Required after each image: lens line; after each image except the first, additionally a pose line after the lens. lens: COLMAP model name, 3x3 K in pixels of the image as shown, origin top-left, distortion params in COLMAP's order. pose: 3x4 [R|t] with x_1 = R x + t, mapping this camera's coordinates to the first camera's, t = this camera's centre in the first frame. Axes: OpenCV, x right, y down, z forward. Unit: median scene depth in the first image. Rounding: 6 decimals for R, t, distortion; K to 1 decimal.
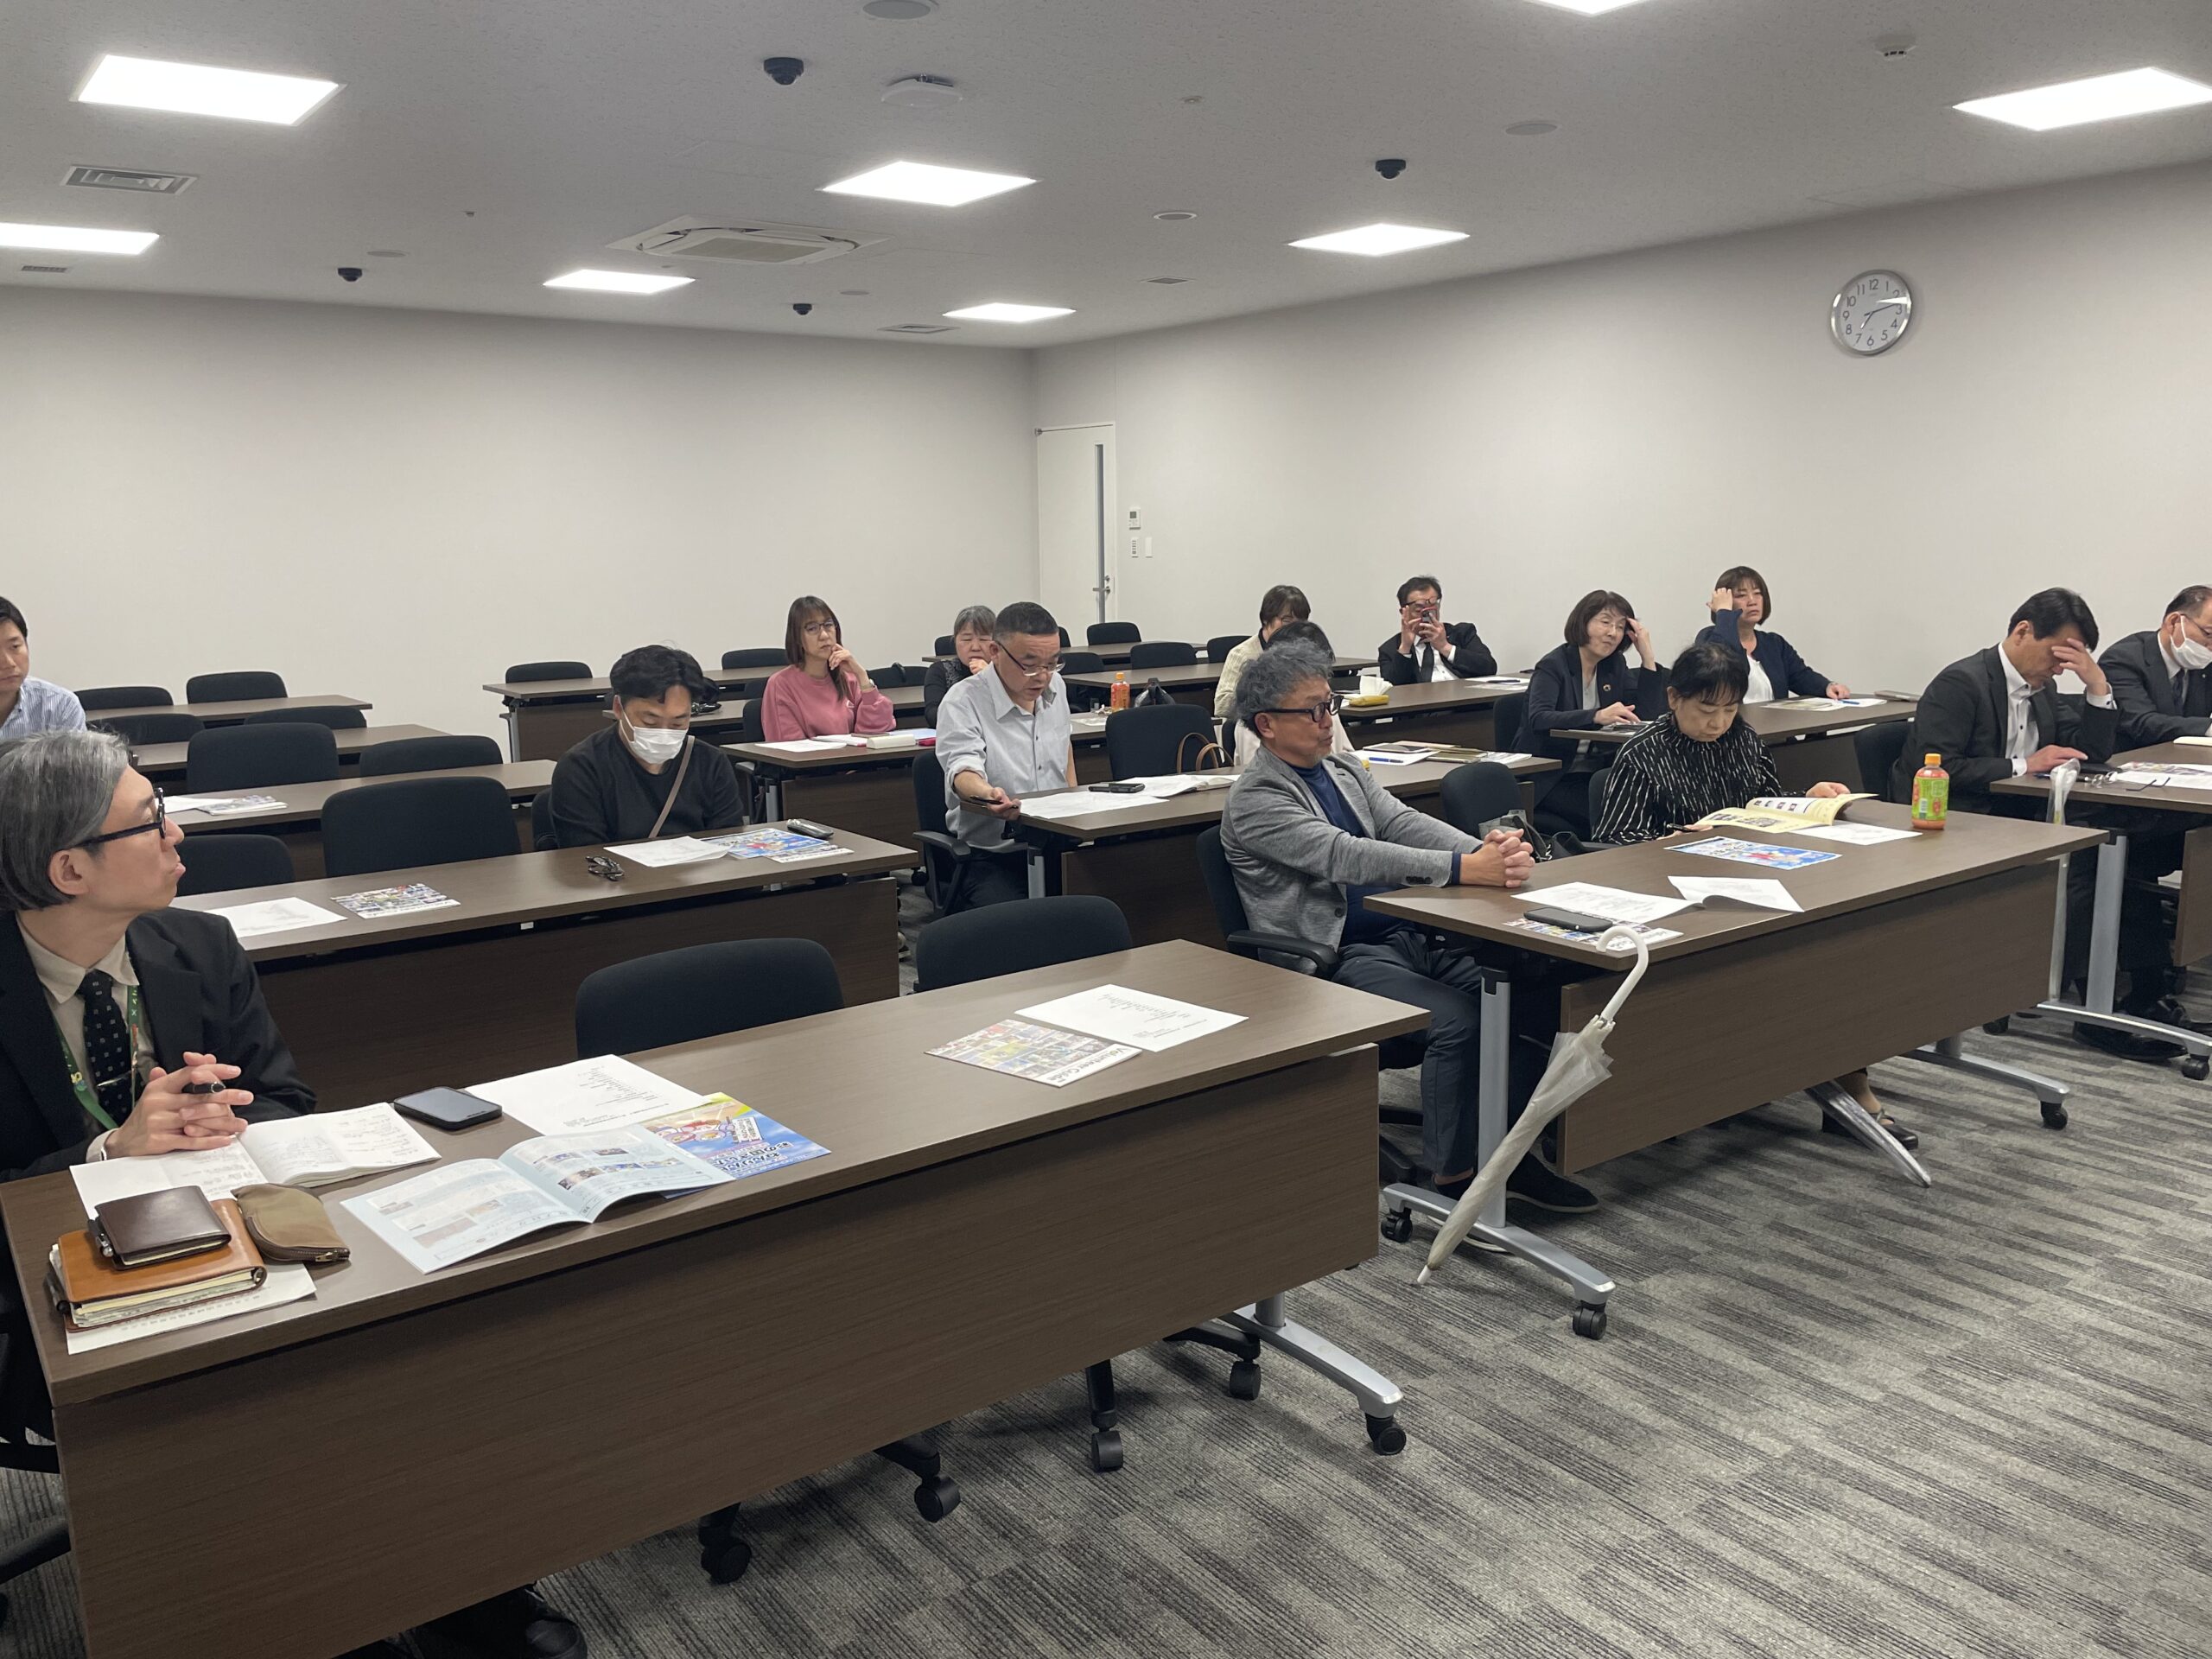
lens RADIAL K [[1669.0, 0, 1079.9], [0, 1669.0, 810.7], [0, 0, 1]] dist [0.091746, -0.120407]
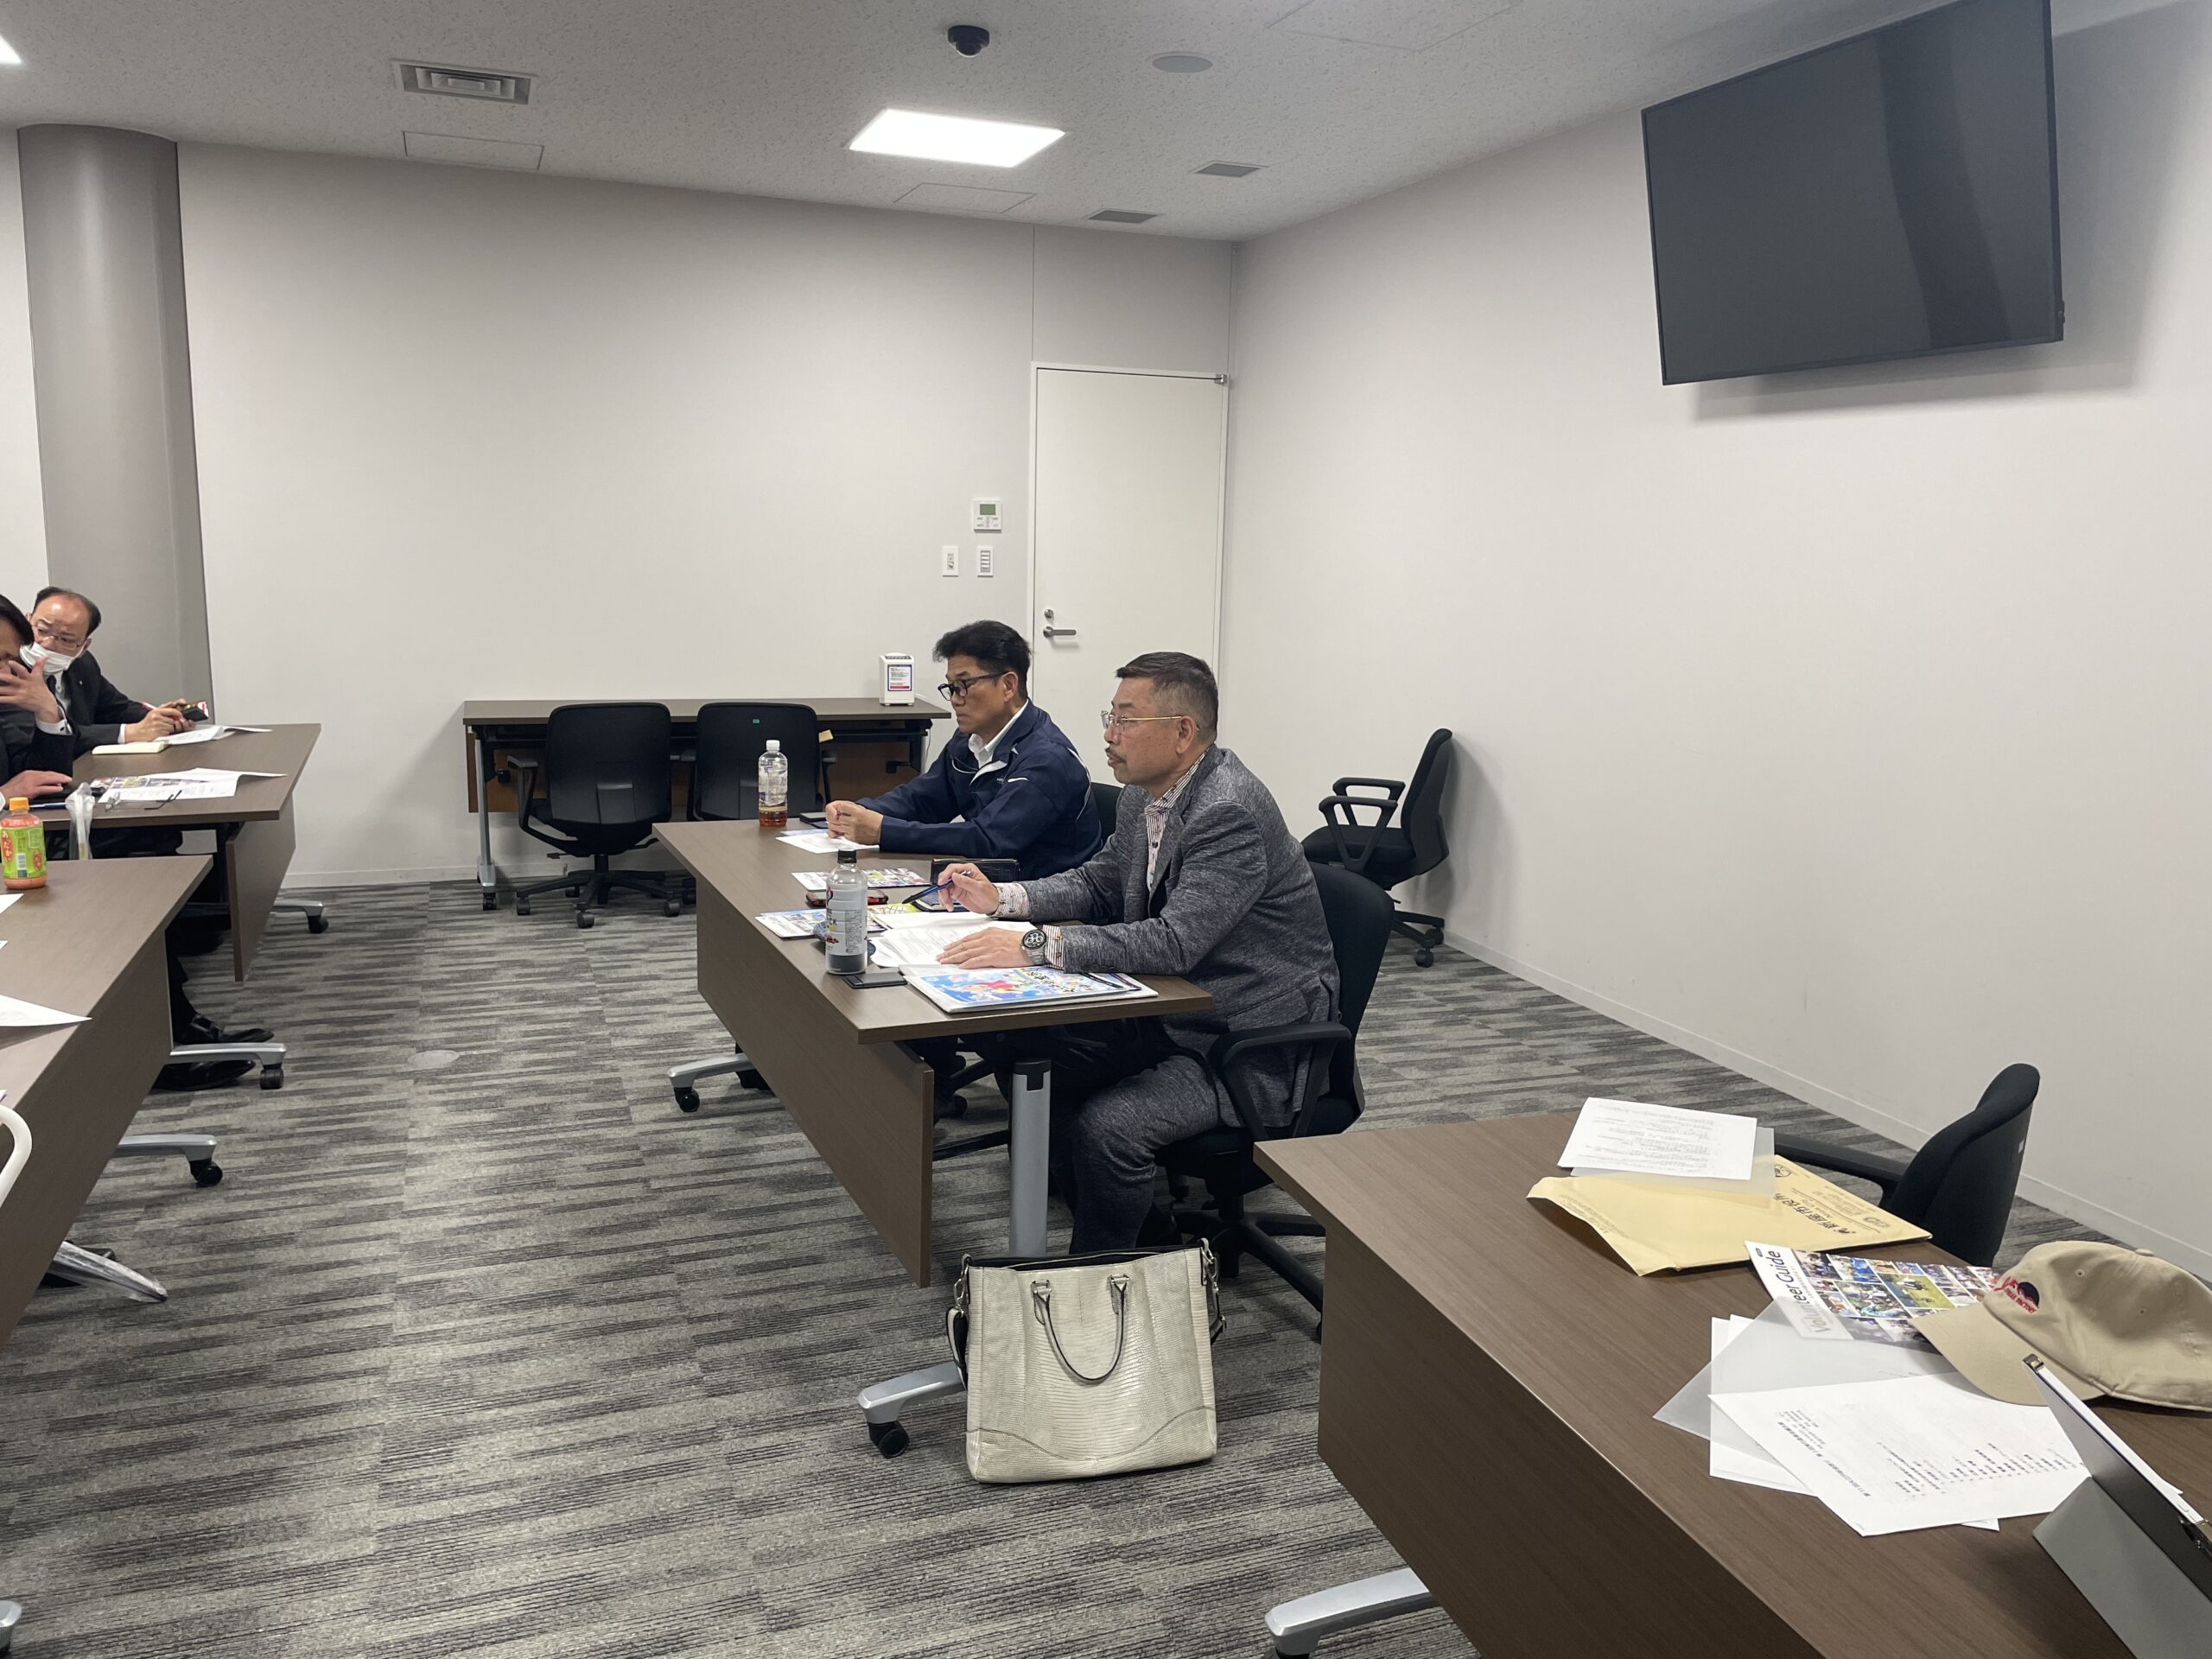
lens RADIAL K [[1670.0, 0, 1122.3], [0, 1670.0, 802.4], [0, 0, 1]] dist [0.080390, -0.106772]
pose [[0.266654, -0.133755, 0.954466, -0.167969], [0.133844, 0.985866, 0.100763, -0.051064], [-0.954454, 0.100881, 0.280787, 0.309216]]
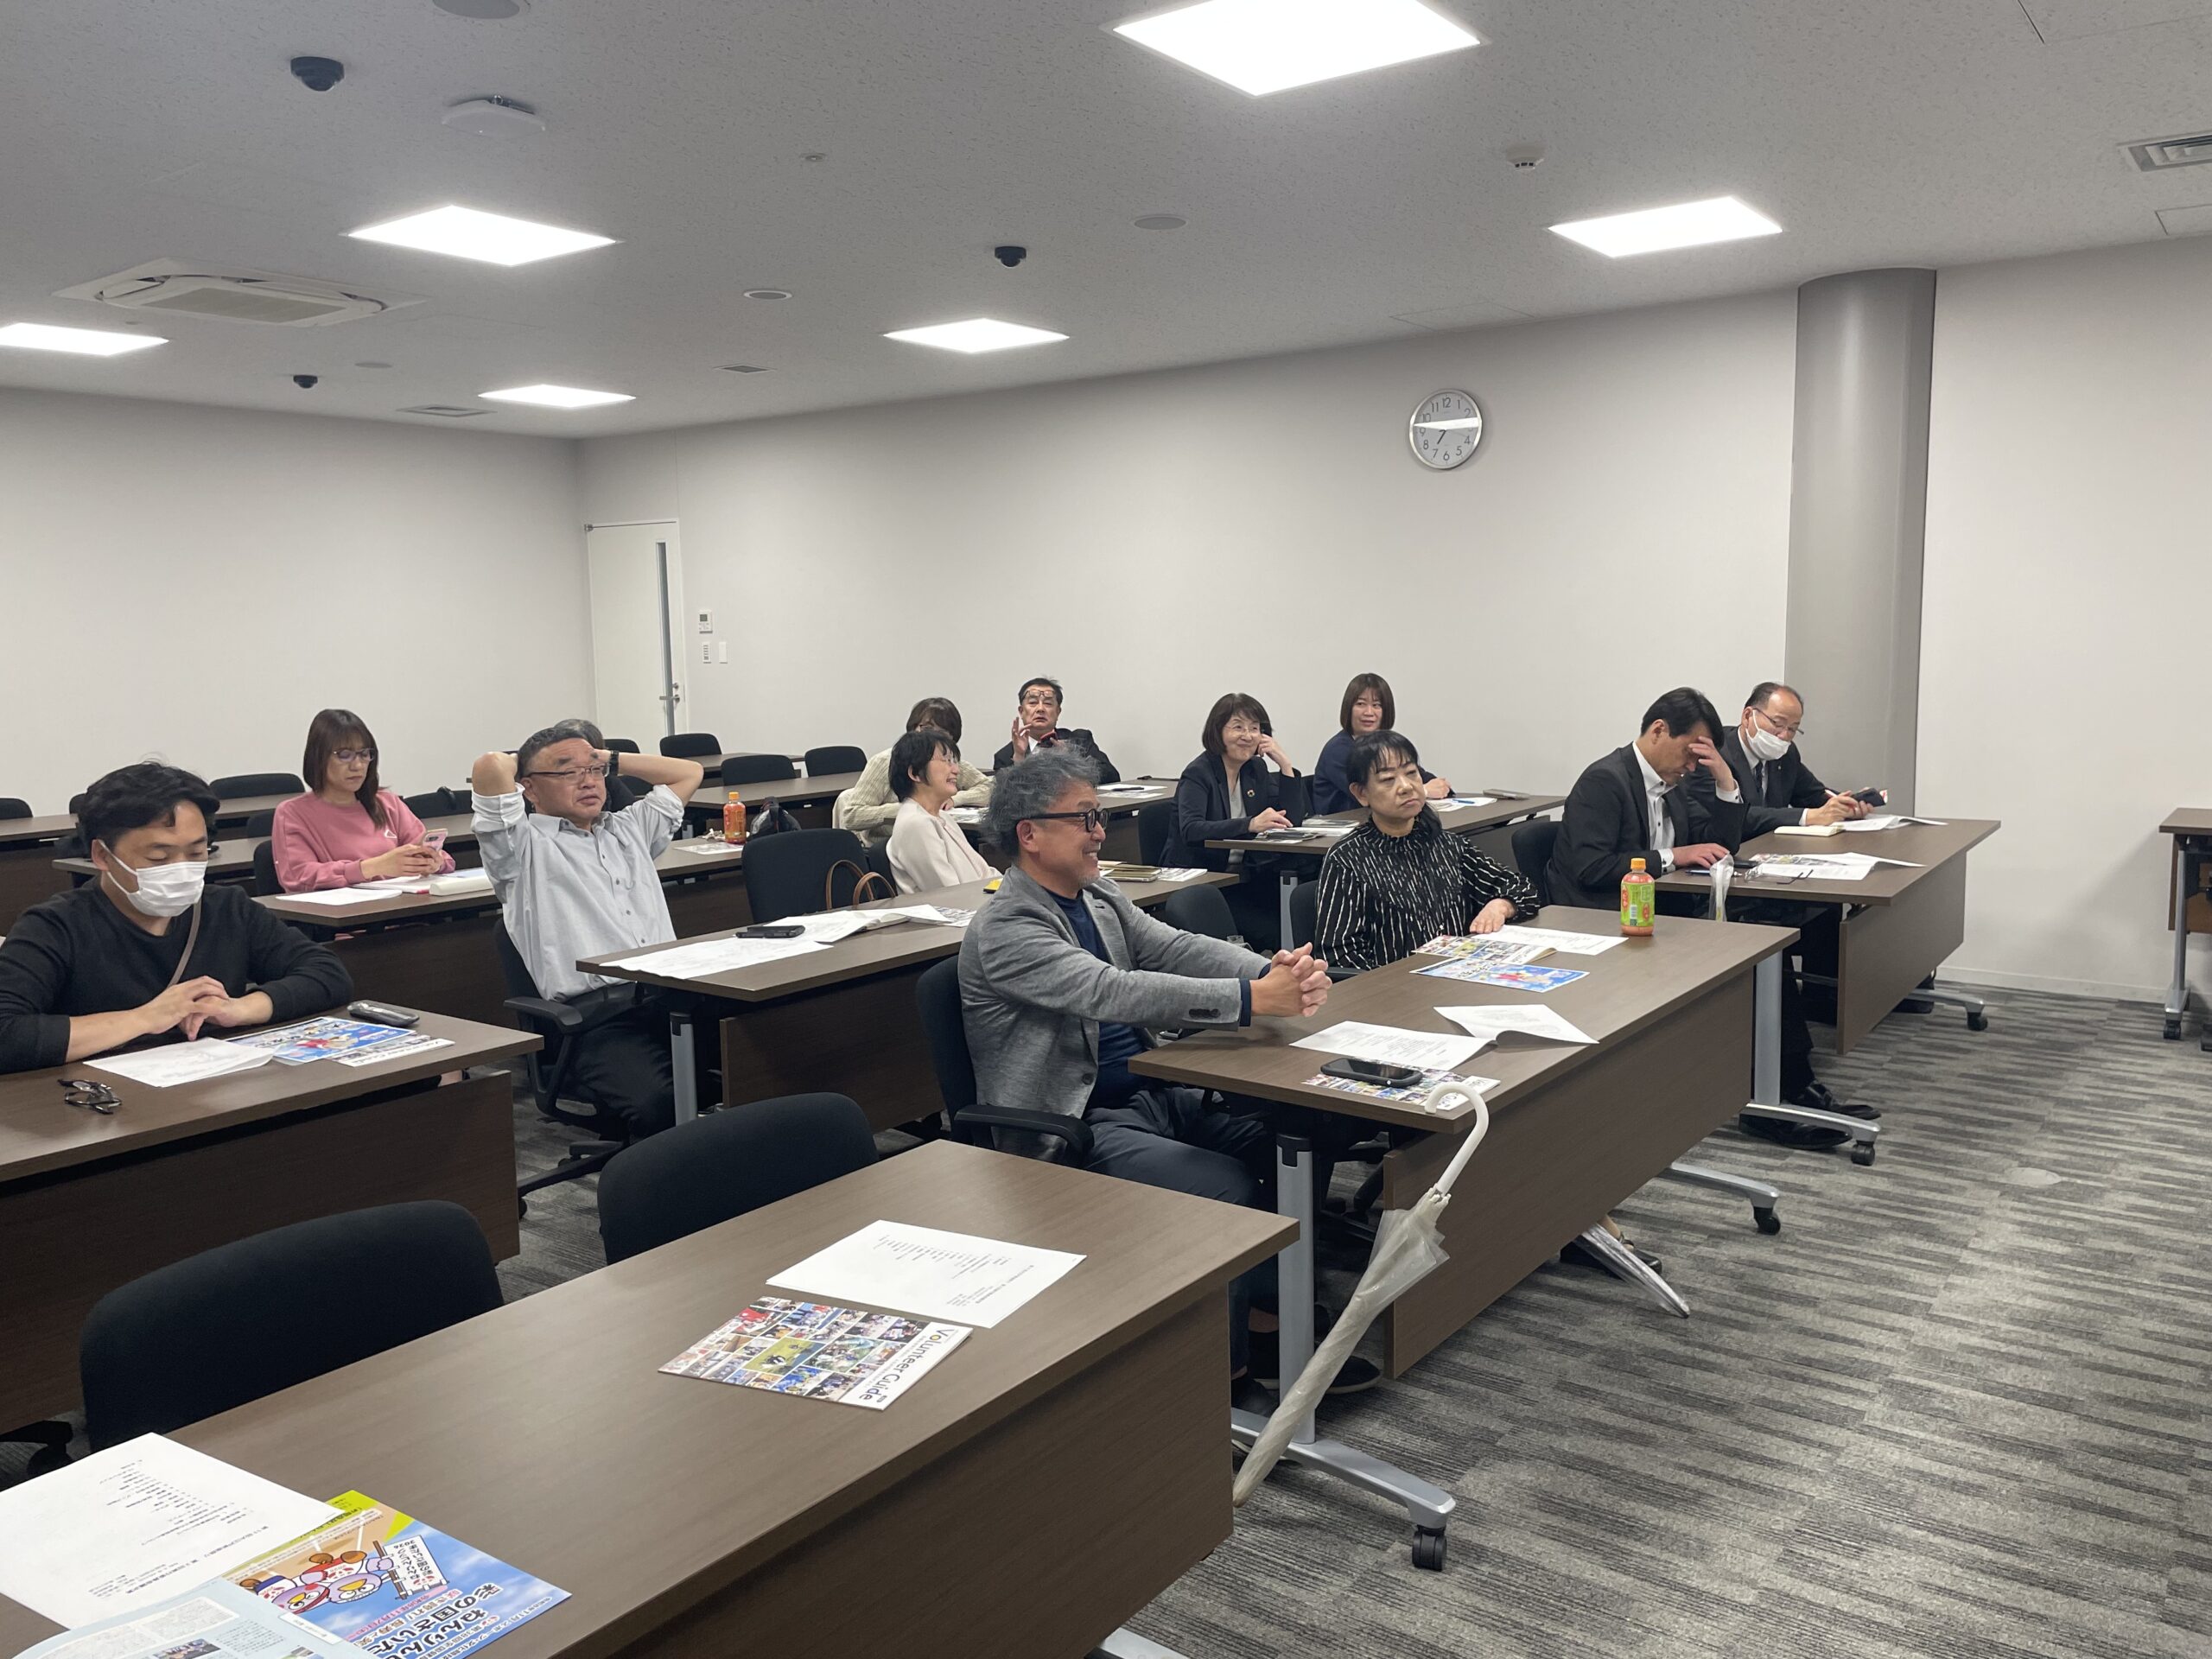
lens RADIAL K [[1670.0, 0, 1122.3], [0, 1670.0, 802.4], [0, 0, 1]] dist [0.080390, -0.106772]
pose [[0.955232, -0.031598, 0.294165, -0.078731], [0.051252, 0.996921, -0.059344, -0.028069], [-0.291384, 0.071764, 0.953911, 0.189700]]
